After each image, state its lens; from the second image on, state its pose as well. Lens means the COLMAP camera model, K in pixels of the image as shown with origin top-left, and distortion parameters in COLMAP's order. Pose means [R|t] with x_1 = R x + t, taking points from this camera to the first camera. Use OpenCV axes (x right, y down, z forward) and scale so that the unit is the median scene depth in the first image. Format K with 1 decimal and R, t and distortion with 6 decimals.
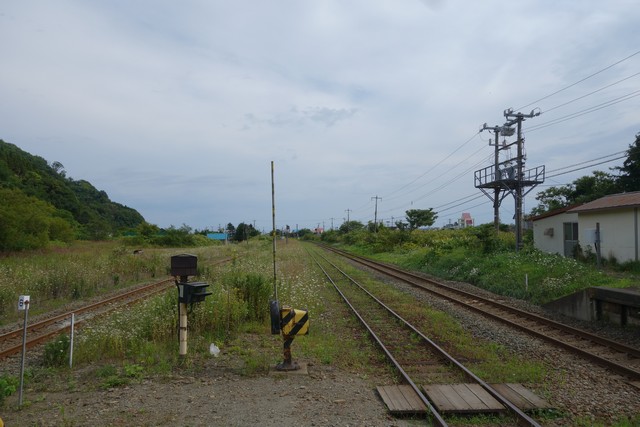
lens RADIAL K [[506.3, 0, 319.5], [0, 506.3, 208.4], [0, 0, 1]] dist [0.002534, -0.000227]
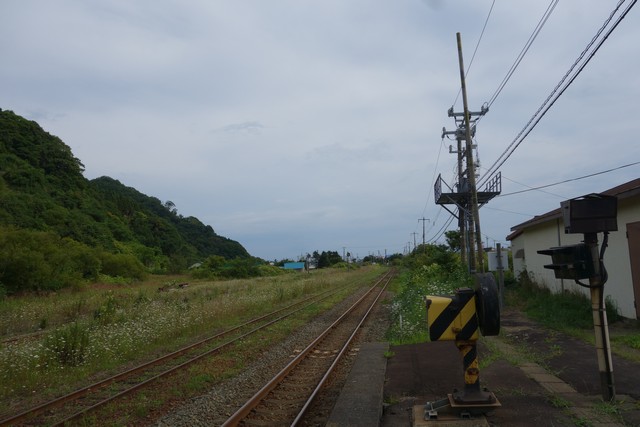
lens RADIAL K [[506.3, 0, 316.9], [0, 506.3, 210.1], [0, 0, 1]] dist [0.002534, -0.000227]
pose [[0.977236, -0.059043, -0.203774, 0.101074], [0.049276, 0.997395, -0.052681, 0.001292], [0.206354, 0.041440, 0.977600, 0.048988]]
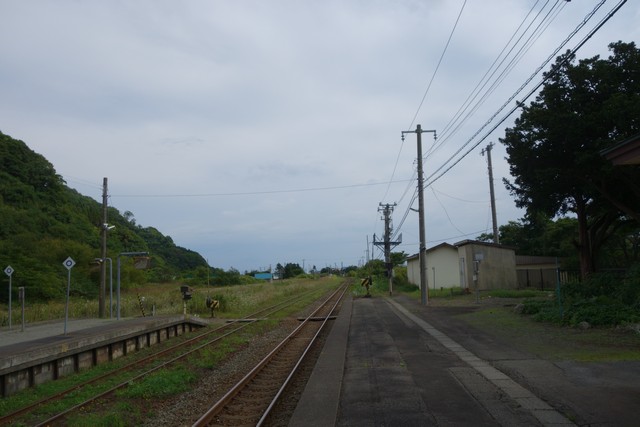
lens RADIAL K [[506.3, 0, 315.0], [0, 506.3, 212.2], [0, 0, 1]] dist [0.002534, -0.000227]
pose [[0.991616, -0.045341, -0.121007, 0.114018], [0.037453, 0.997071, -0.066682, -0.015767], [0.123676, 0.061591, 0.990409, -0.252681]]
